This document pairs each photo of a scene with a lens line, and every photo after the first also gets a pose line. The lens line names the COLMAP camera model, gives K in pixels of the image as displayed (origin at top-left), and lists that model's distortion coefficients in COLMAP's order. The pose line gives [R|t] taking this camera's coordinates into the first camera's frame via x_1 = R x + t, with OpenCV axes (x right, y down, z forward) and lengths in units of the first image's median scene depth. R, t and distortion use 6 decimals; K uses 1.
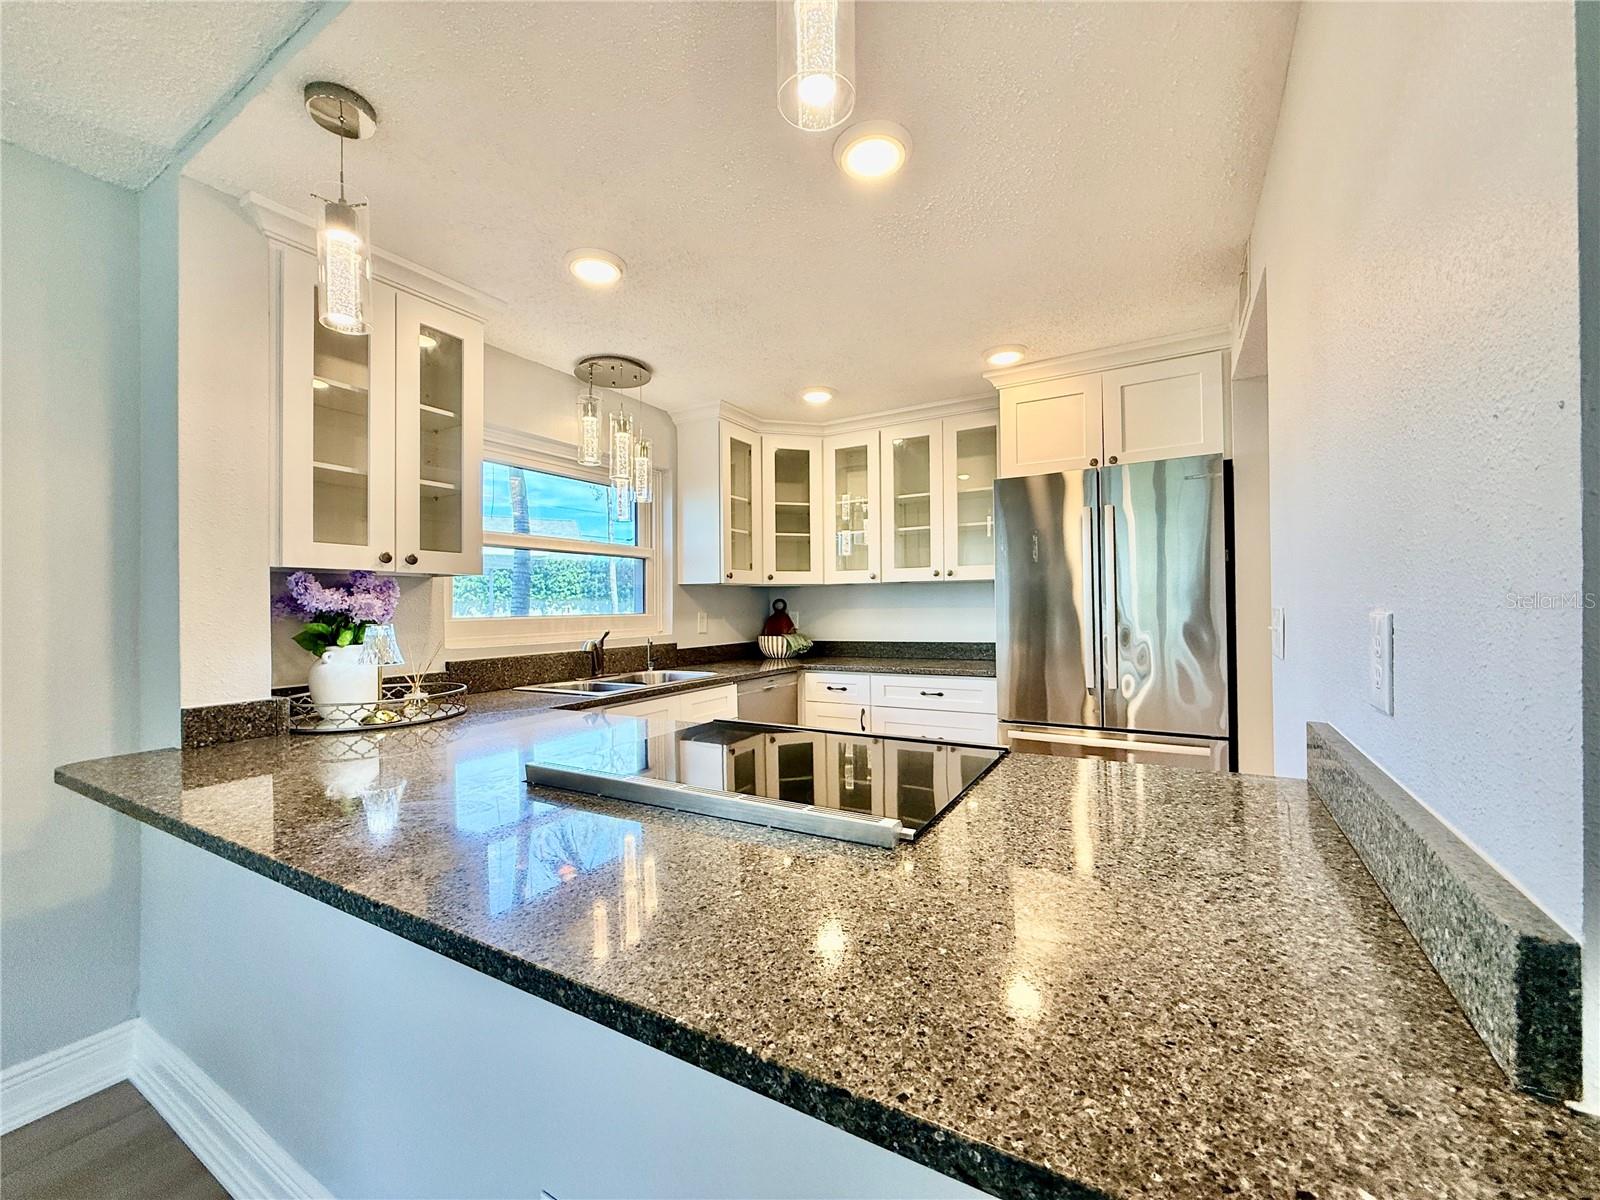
lens RADIAL K [[636.8, 0, 807.4], [0, 636.8, 599.1], [0, 0, 1]] dist [0.000025, 0.000029]
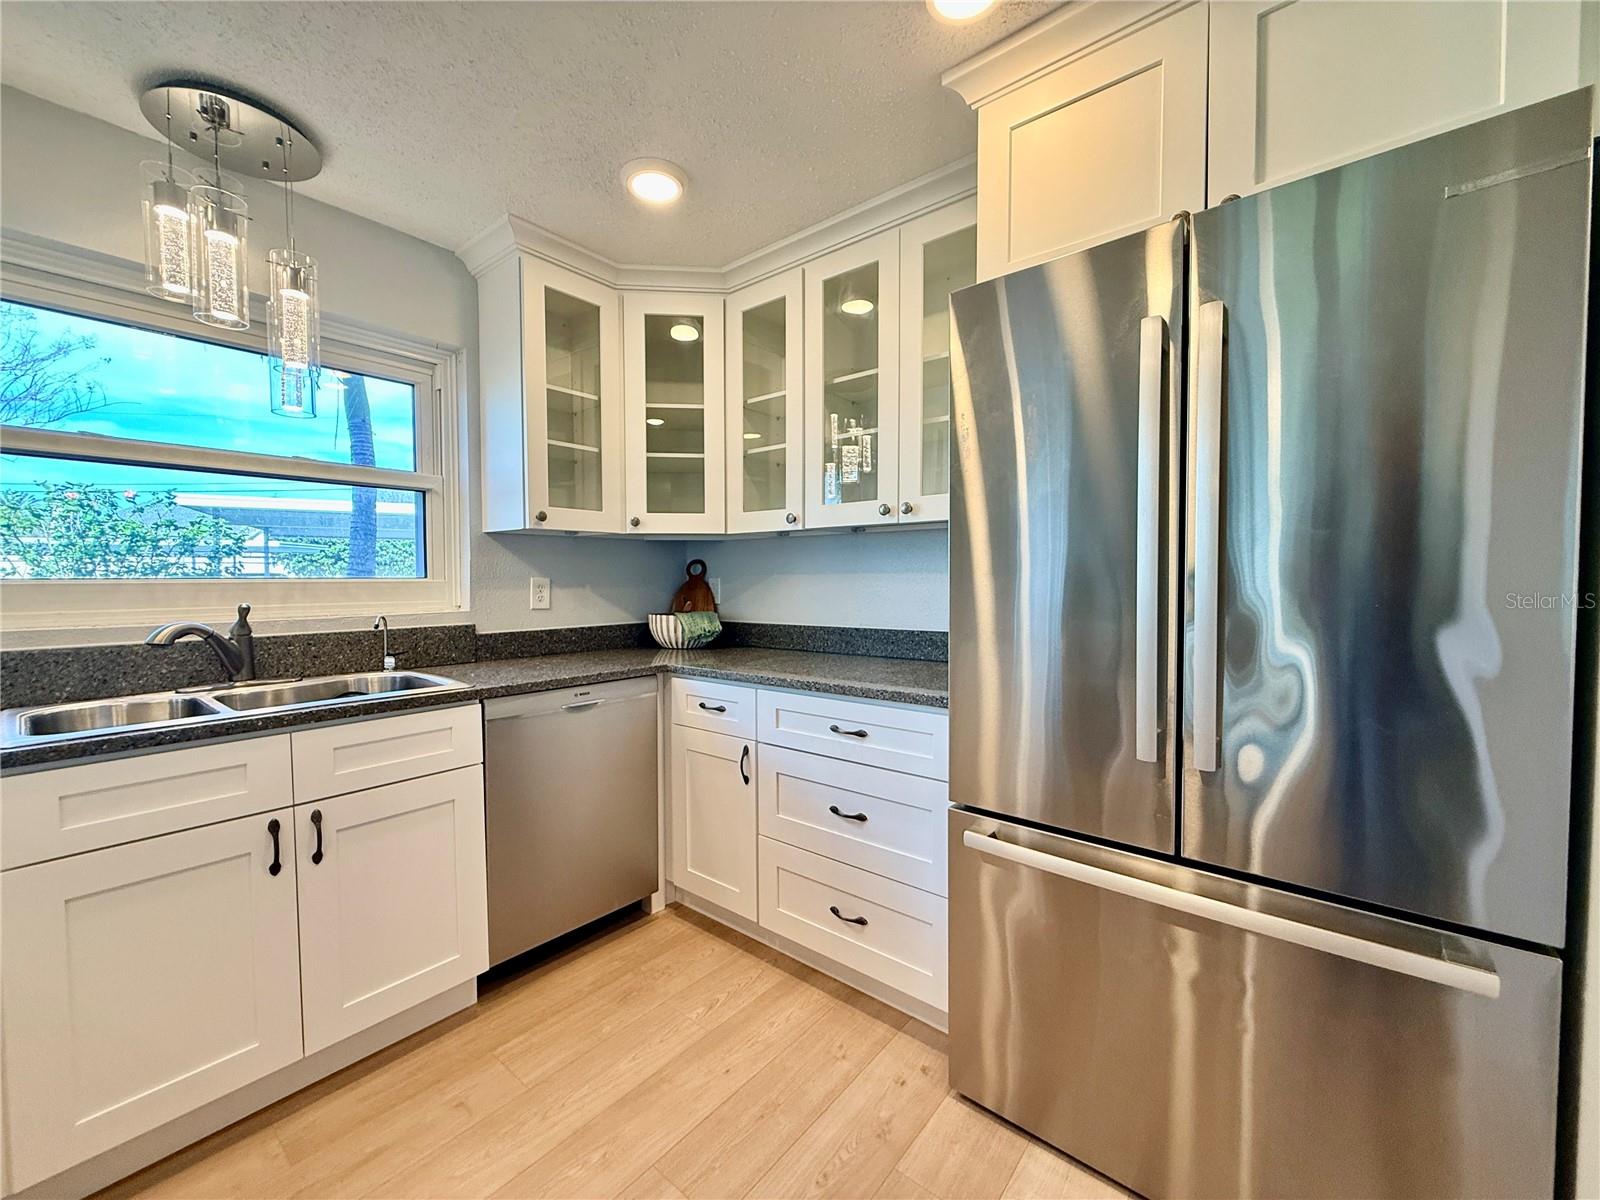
lens RADIAL K [[636.8, 0, 801.8], [0, 636.8, 598.8], [0, 0, 1]] dist [0.000025, 0.000029]
pose [[0.987727, 0.012566, -0.155684, 0.246437], [-0.005667, 0.998985, 0.044677, 0.014745], [0.156087, -0.043246, 0.986796, 0.485417]]
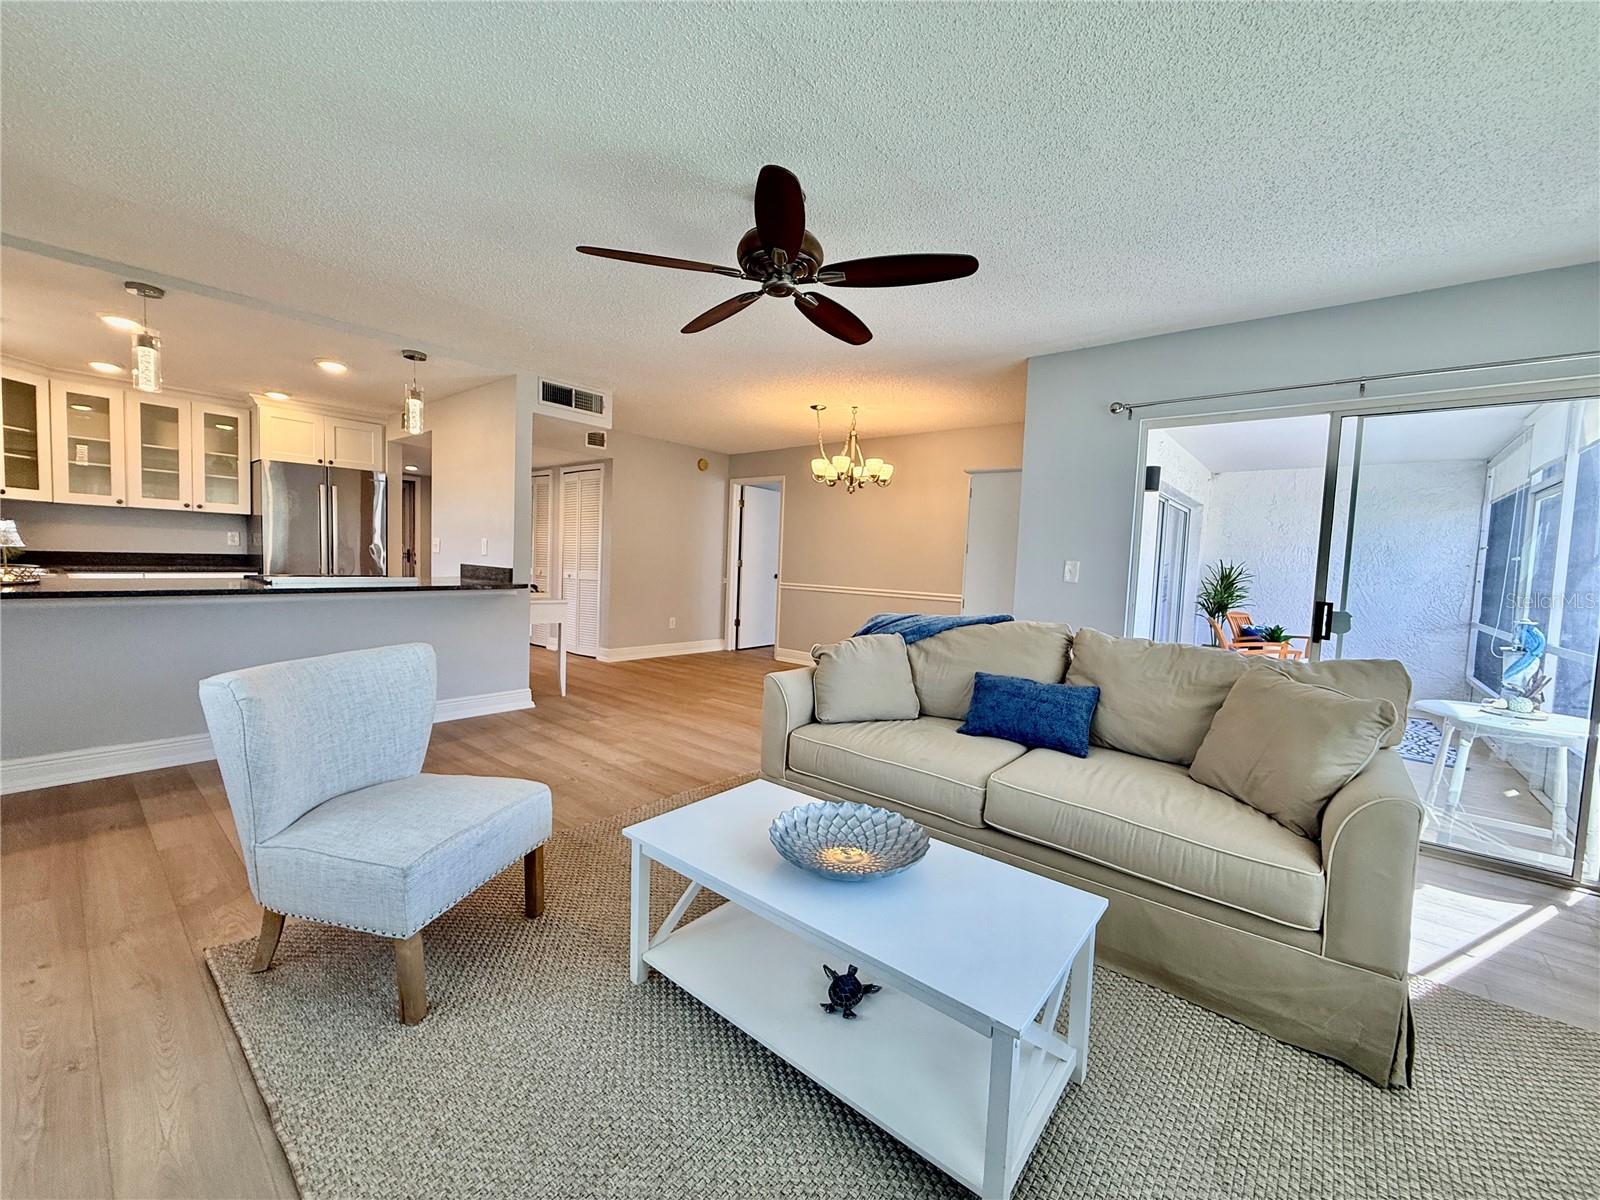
lens RADIAL K [[636.8, 0, 797.9], [0, 636.8, 597.6], [0, 0, 1]] dist [0.000025, 0.000029]
pose [[0.174637, -0.040048, 0.983818, -1.137829], [-0.051395, 0.997440, 0.049726, 0.029610], [-0.983291, -0.059248, 0.172132, -0.738159]]
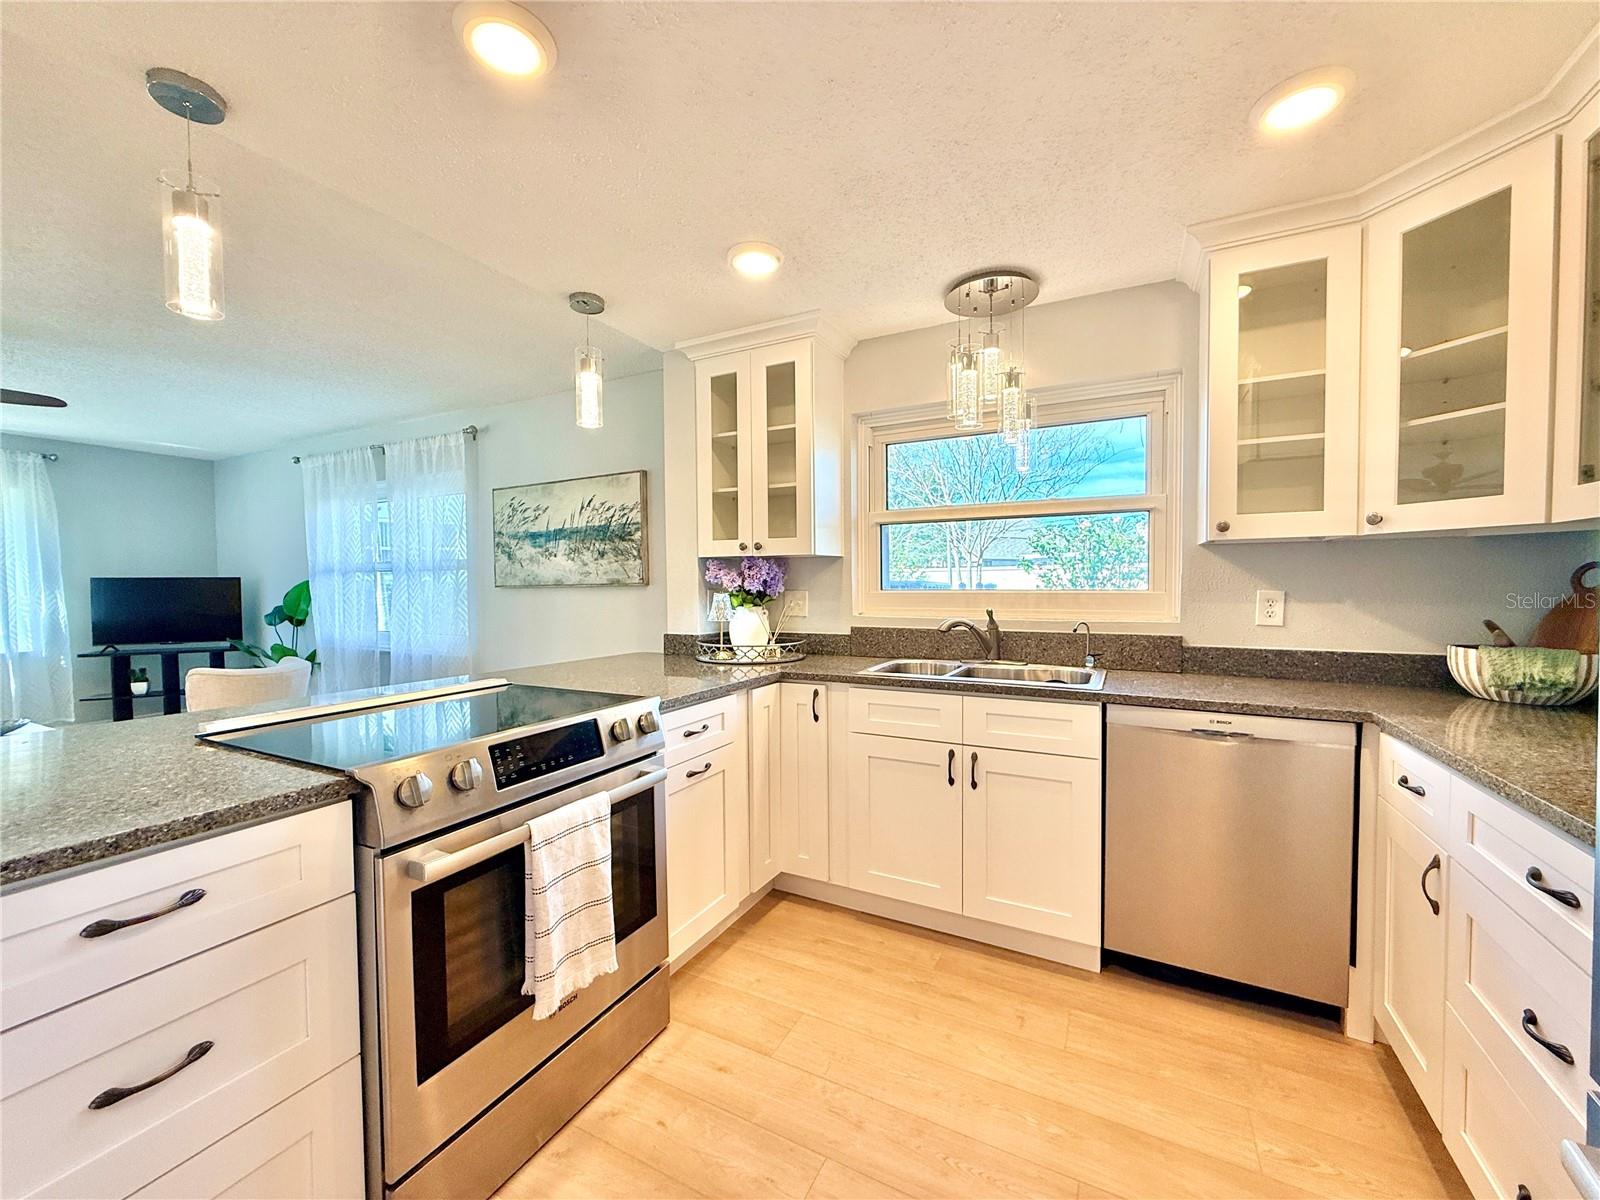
lens RADIAL K [[636.8, 0, 793.6], [0, 636.8, 598.2], [0, 0, 1]] dist [0.000025, 0.000029]
pose [[0.042093, 0.035881, -0.998469, 0.484613], [0.015589, 0.999210, 0.036565, 0.000111], [0.998992, -0.017105, 0.041500, 0.661512]]
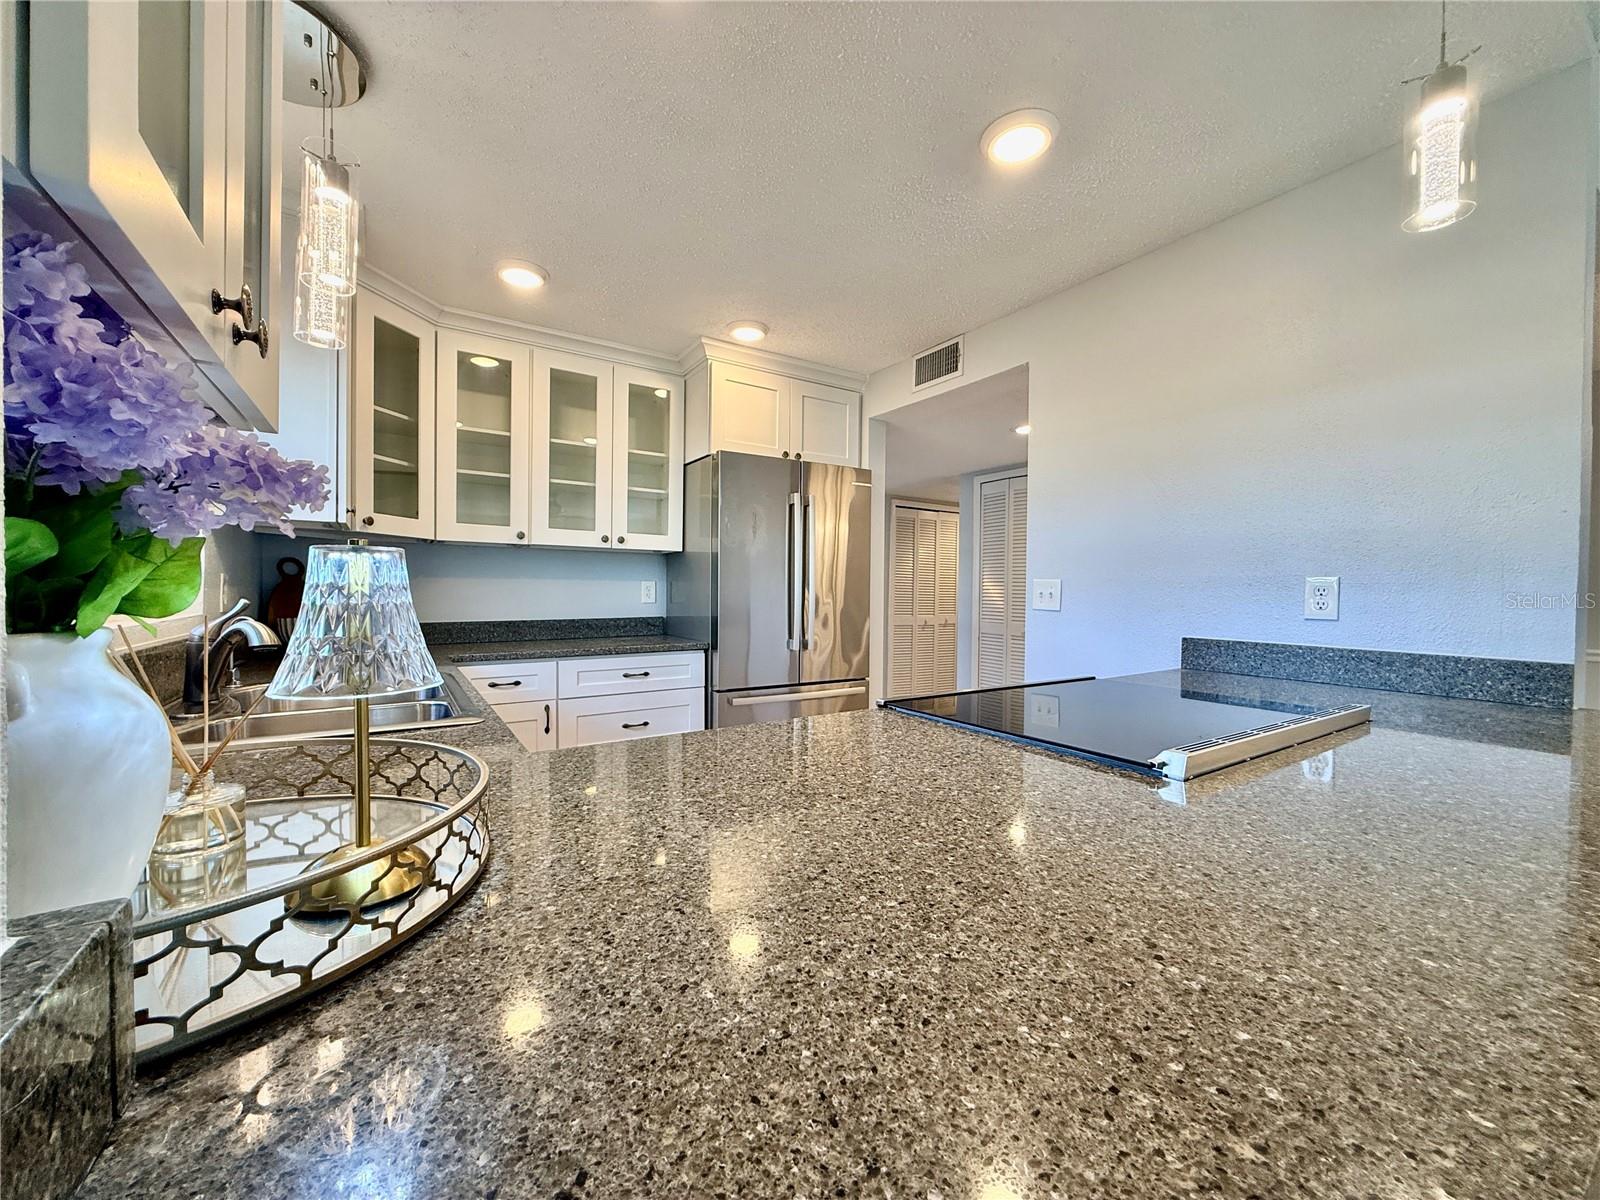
lens RADIAL K [[636.8, 0, 806.7], [0, 636.8, 598.4], [0, 0, 1]] dist [0.000025, 0.000029]
pose [[0.447376, 0.004263, 0.894336, -0.515482], [-0.019263, 0.999803, 0.004871, 0.035533], [-0.894138, -0.019407, 0.447370, 0.405835]]
